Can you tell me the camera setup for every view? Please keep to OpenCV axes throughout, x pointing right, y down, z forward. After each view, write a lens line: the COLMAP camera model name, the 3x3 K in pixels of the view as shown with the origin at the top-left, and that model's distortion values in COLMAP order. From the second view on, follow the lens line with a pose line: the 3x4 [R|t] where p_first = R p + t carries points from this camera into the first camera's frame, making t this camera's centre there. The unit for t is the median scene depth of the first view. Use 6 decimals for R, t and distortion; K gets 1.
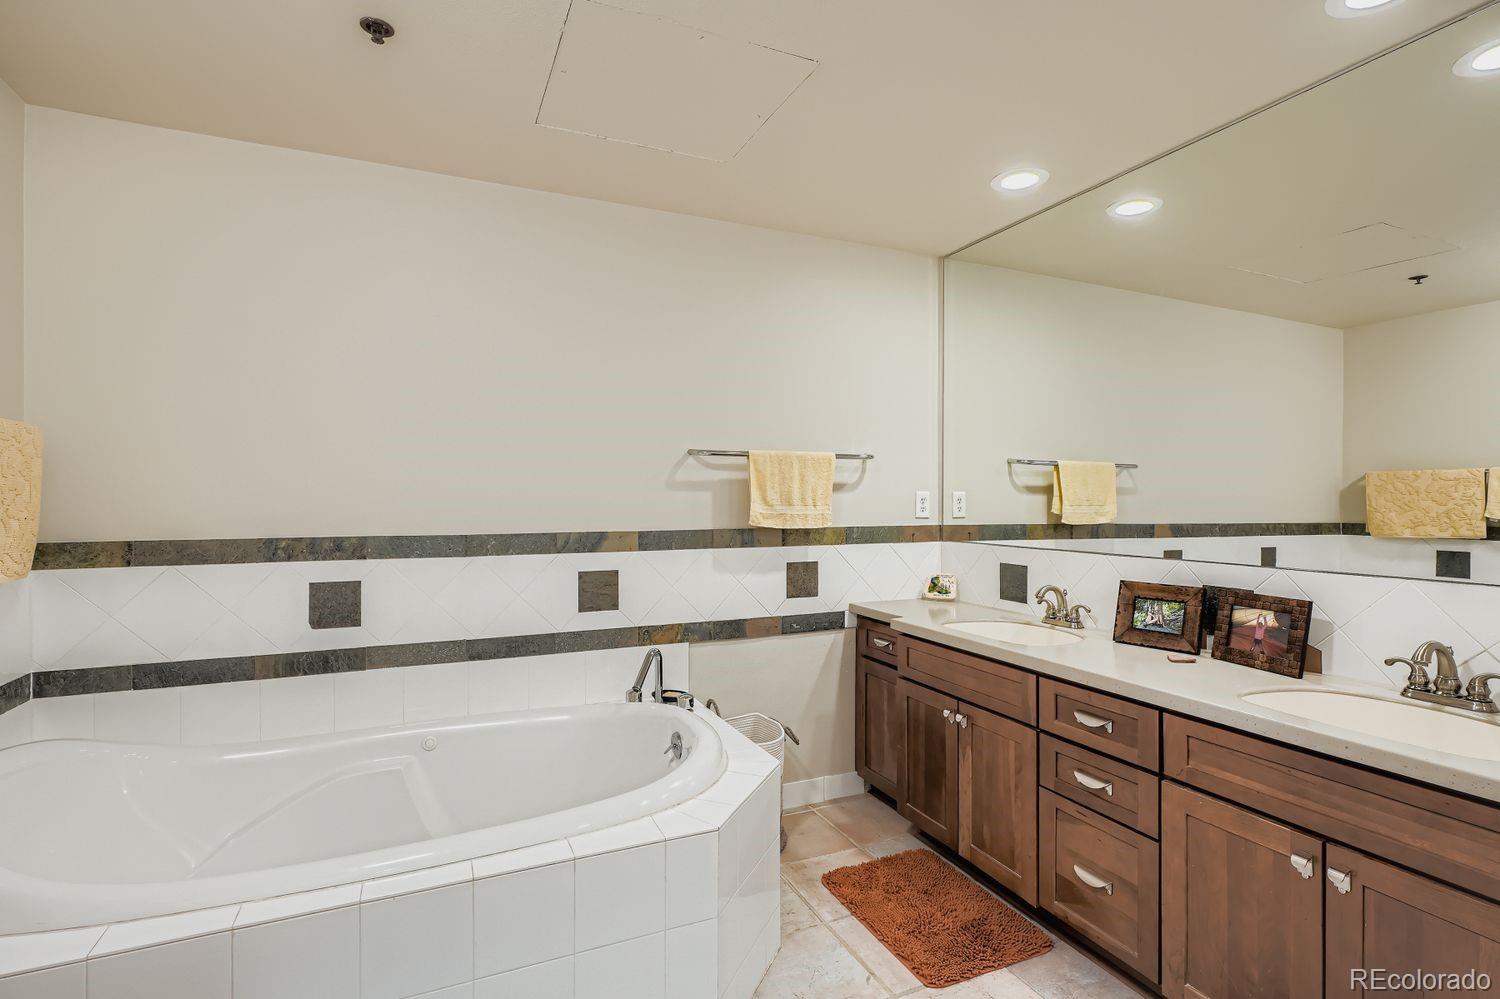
lens RADIAL K [[726.1, 0, 754.2], [0, 726.1, 500.2], [0, 0, 1]] dist [0.001101, -0.000557]
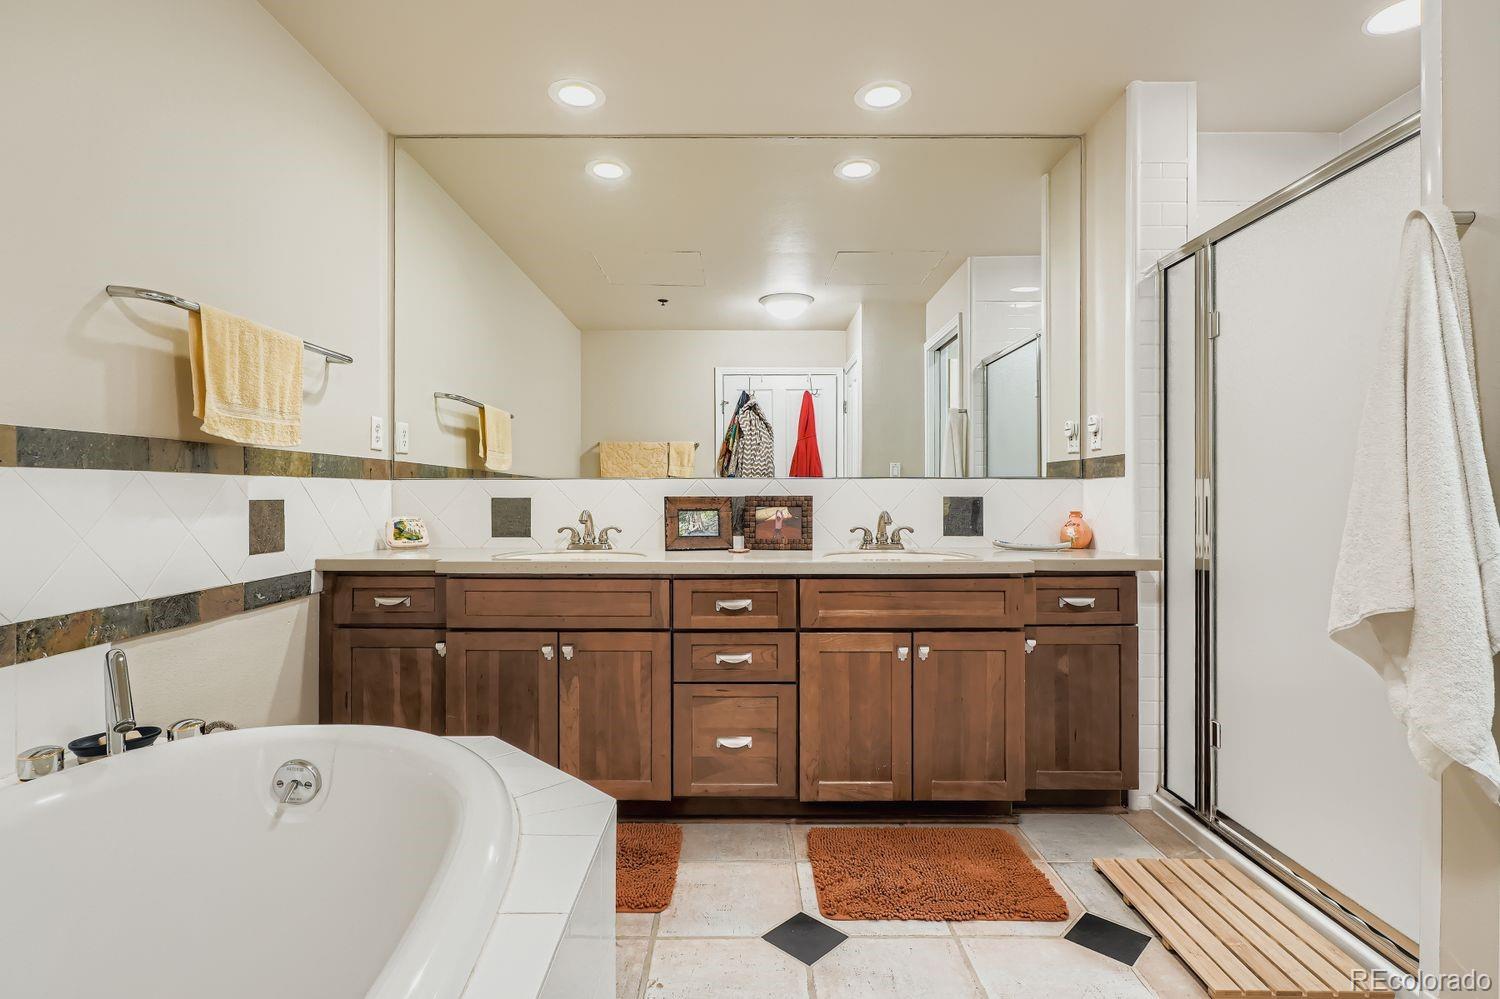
lens RADIAL K [[726.1, 0, 751.9], [0, 726.1, 494.3], [0, 0, 1]] dist [0.001101, -0.000557]
pose [[0.405689, -0.003120, 0.914006, -0.401705], [0.004351, 0.999989, 0.001483, 0.089910], [-0.914001, 0.003375, 0.405699, 0.357483]]
